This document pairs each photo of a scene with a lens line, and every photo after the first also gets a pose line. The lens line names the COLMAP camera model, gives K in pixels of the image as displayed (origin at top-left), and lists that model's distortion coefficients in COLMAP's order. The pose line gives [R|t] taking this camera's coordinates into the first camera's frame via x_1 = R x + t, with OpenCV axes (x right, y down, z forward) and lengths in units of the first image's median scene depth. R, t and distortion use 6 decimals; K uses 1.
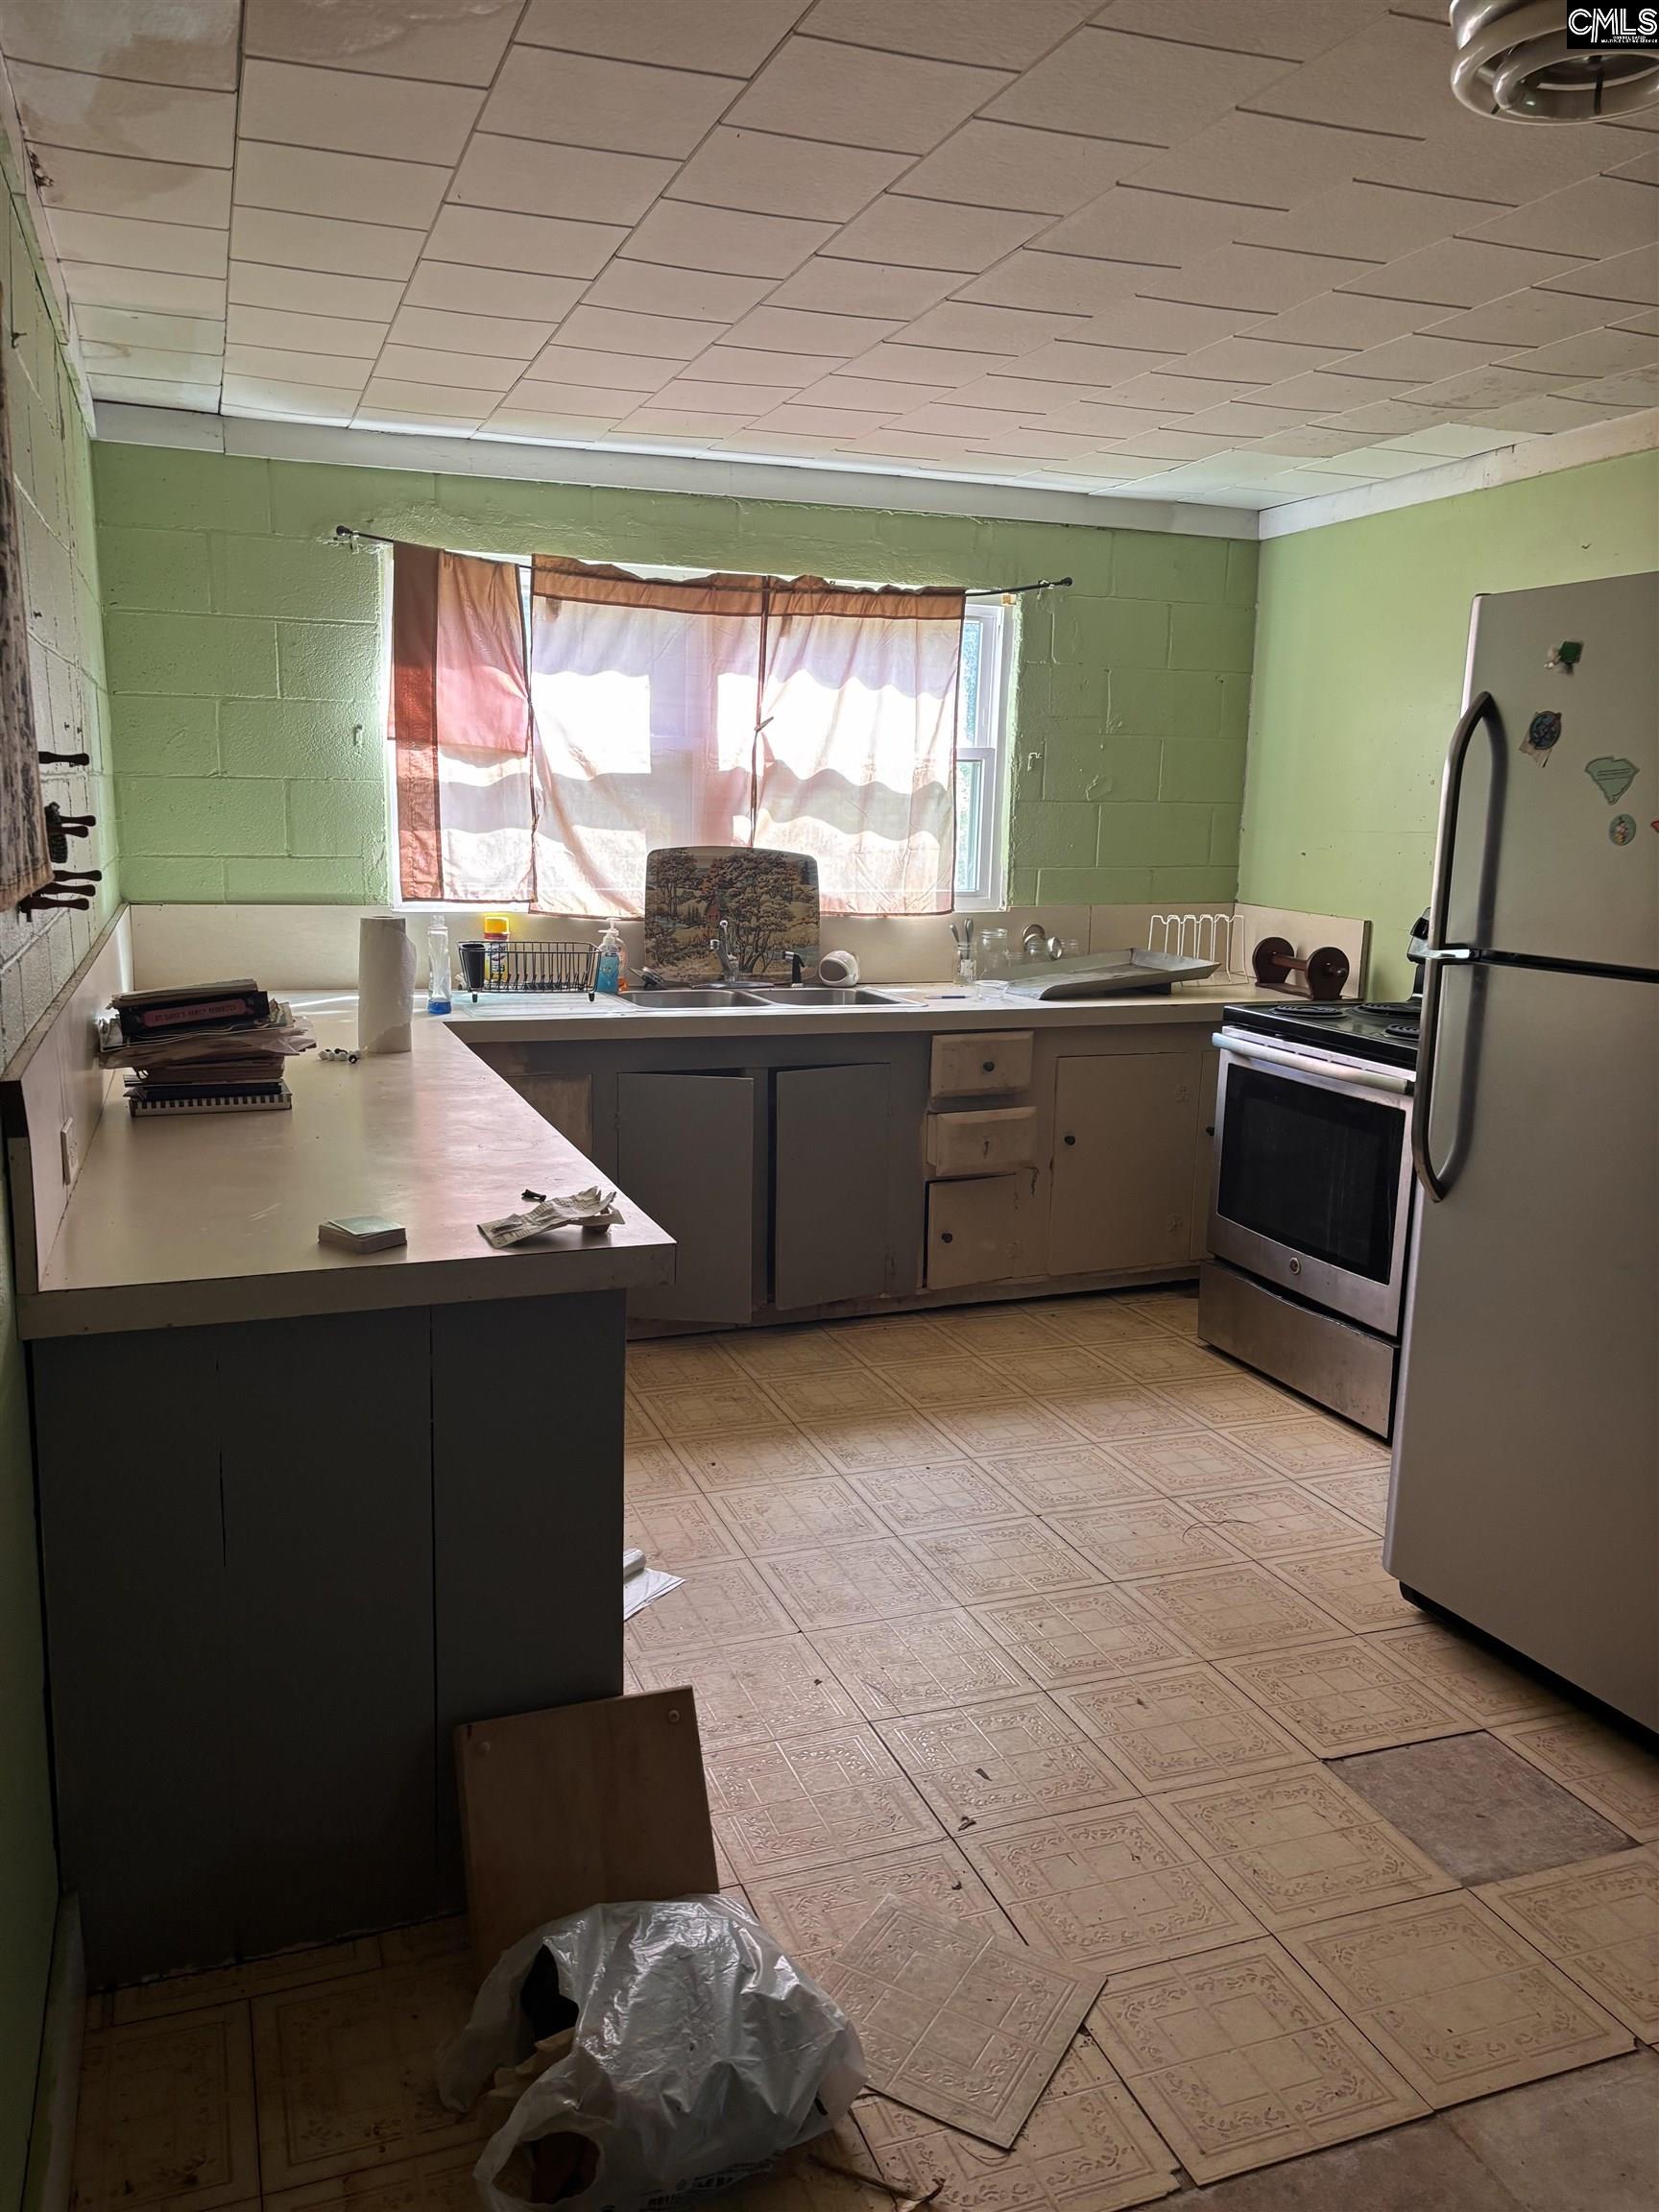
lens RADIAL K [[1672.9, 0, 829.5], [0, 1672.9, 1106.0], [0, 0, 1]] dist [0.011443, 0.000608]
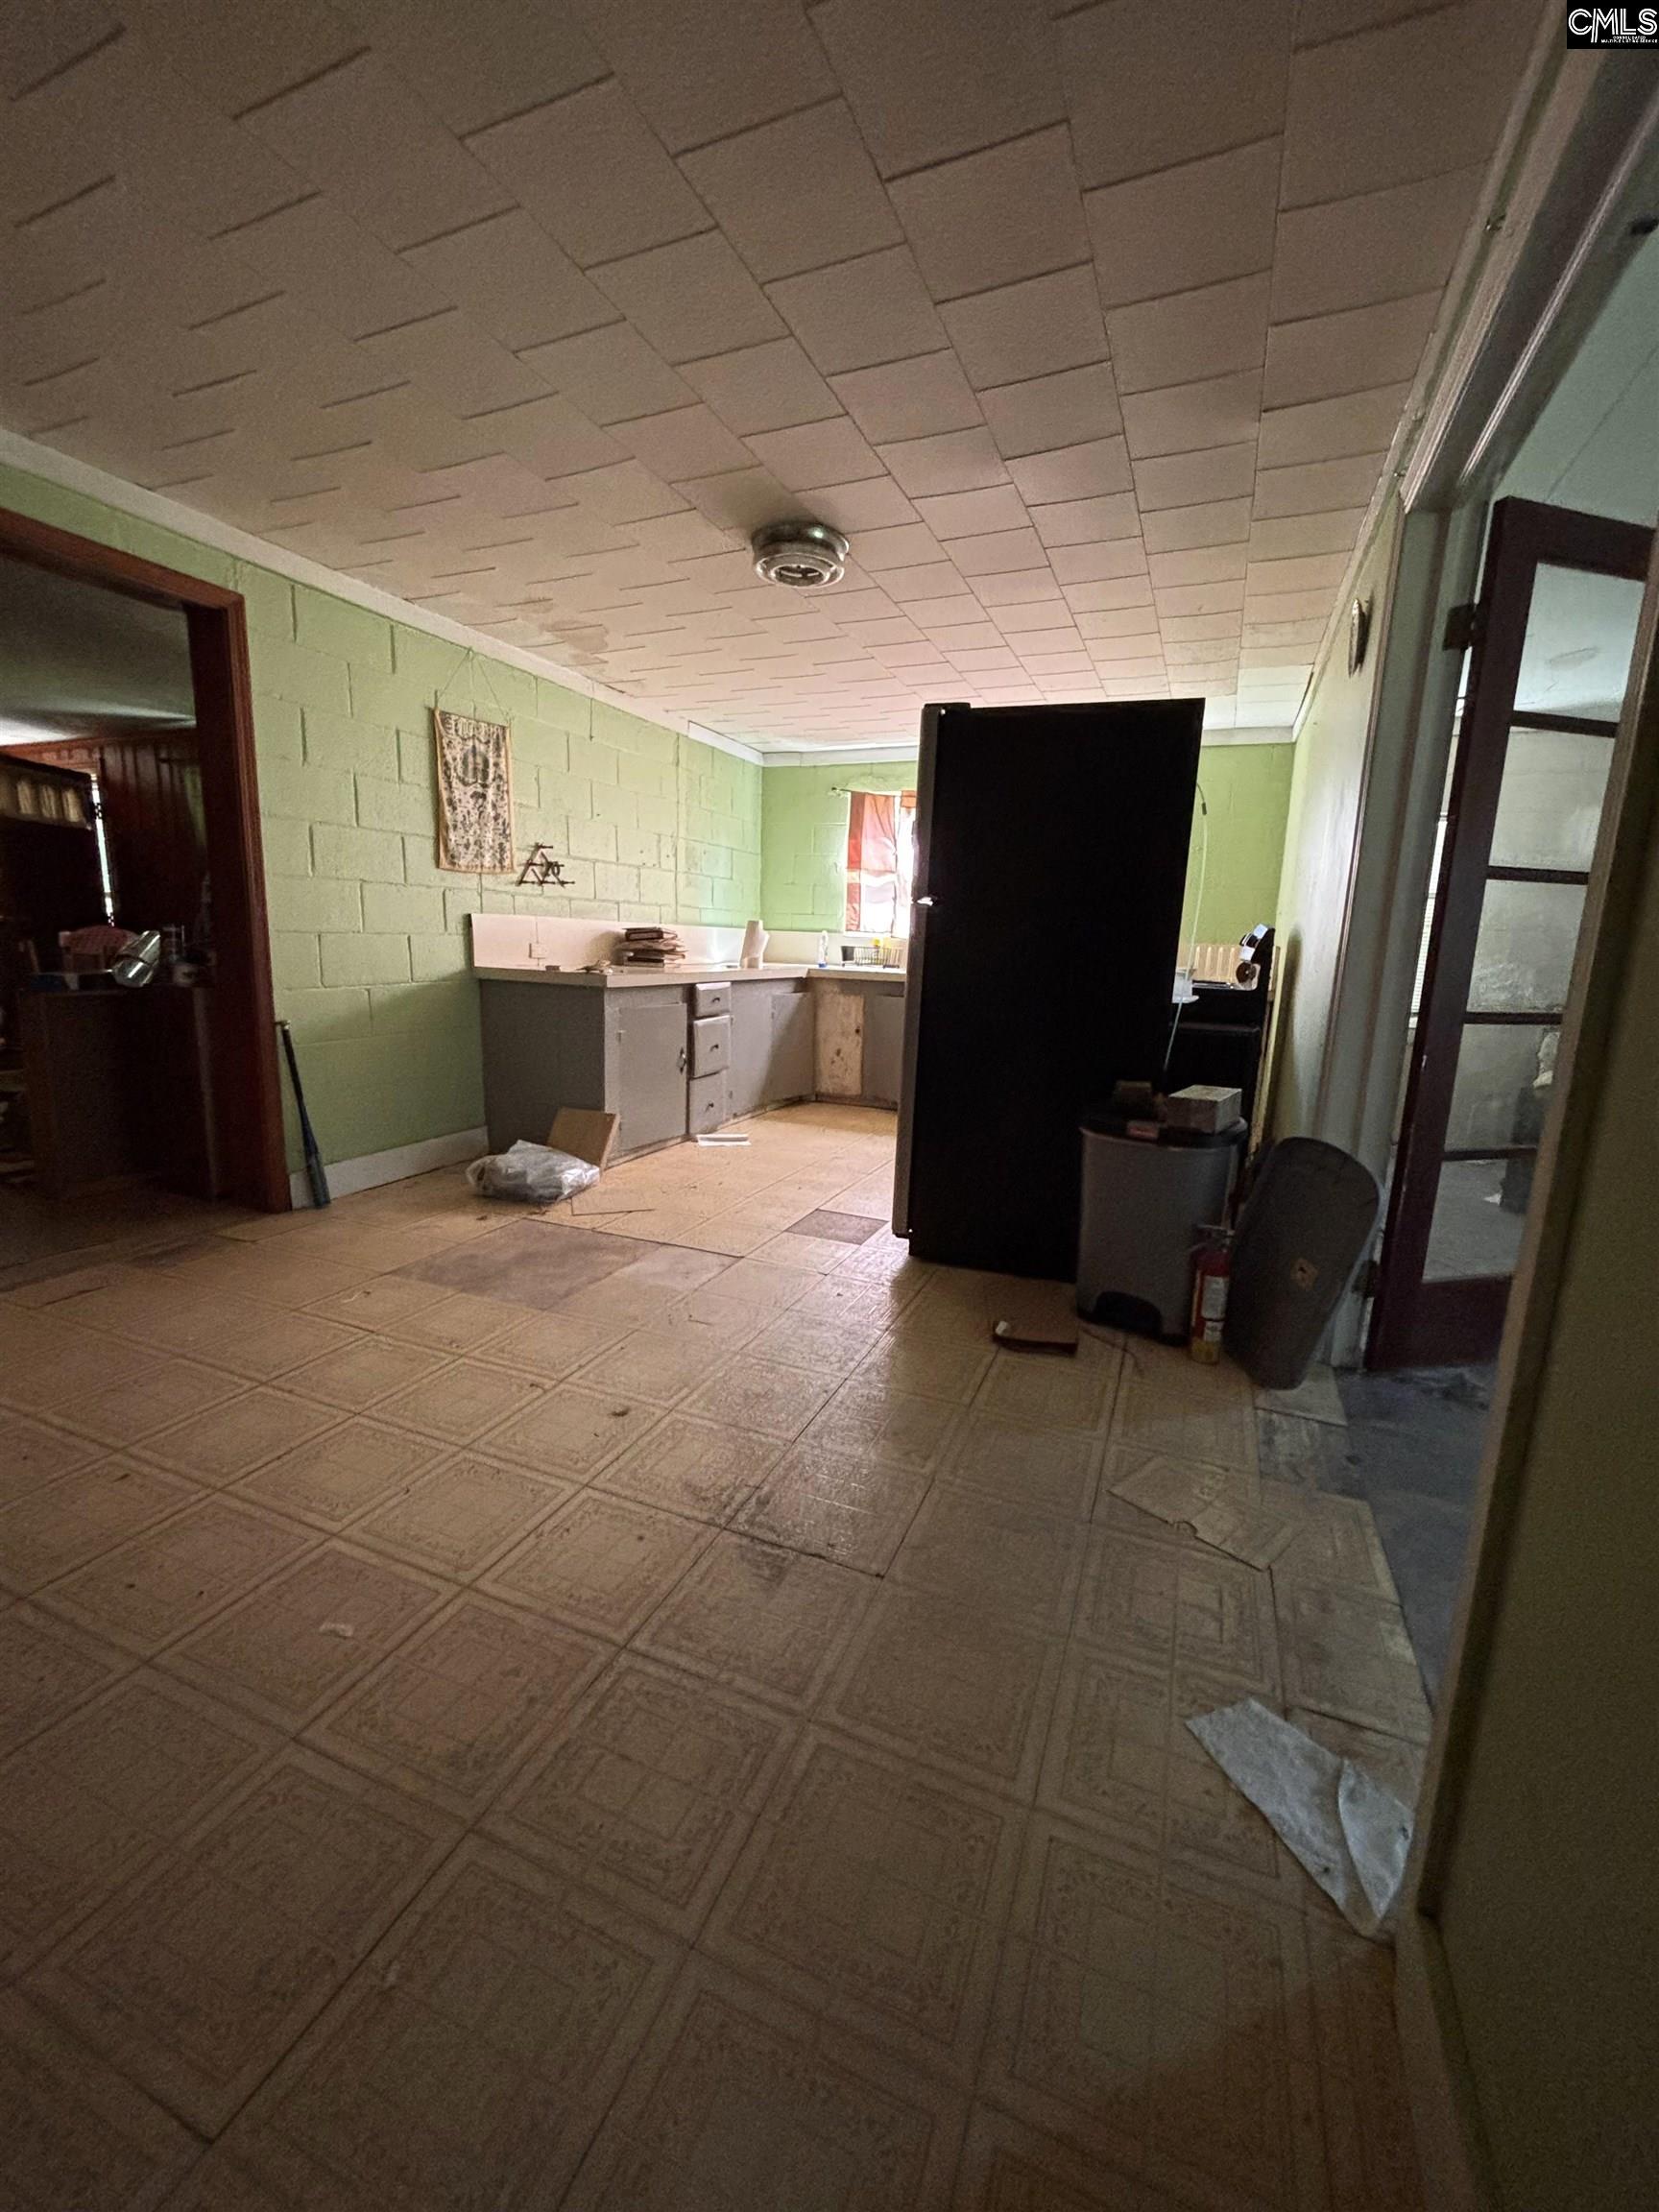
lens RADIAL K [[895.4, 0, 819.2], [0, 895.4, 1100.5], [0, 0, 1]] dist [-0.000963, -0.000247]
pose [[0.728378, 0.122065, -0.674215, 0.682547], [-0.146739, 0.988962, 0.020522, 0.112665], [0.669278, 0.083986, 0.738250, -0.012467]]
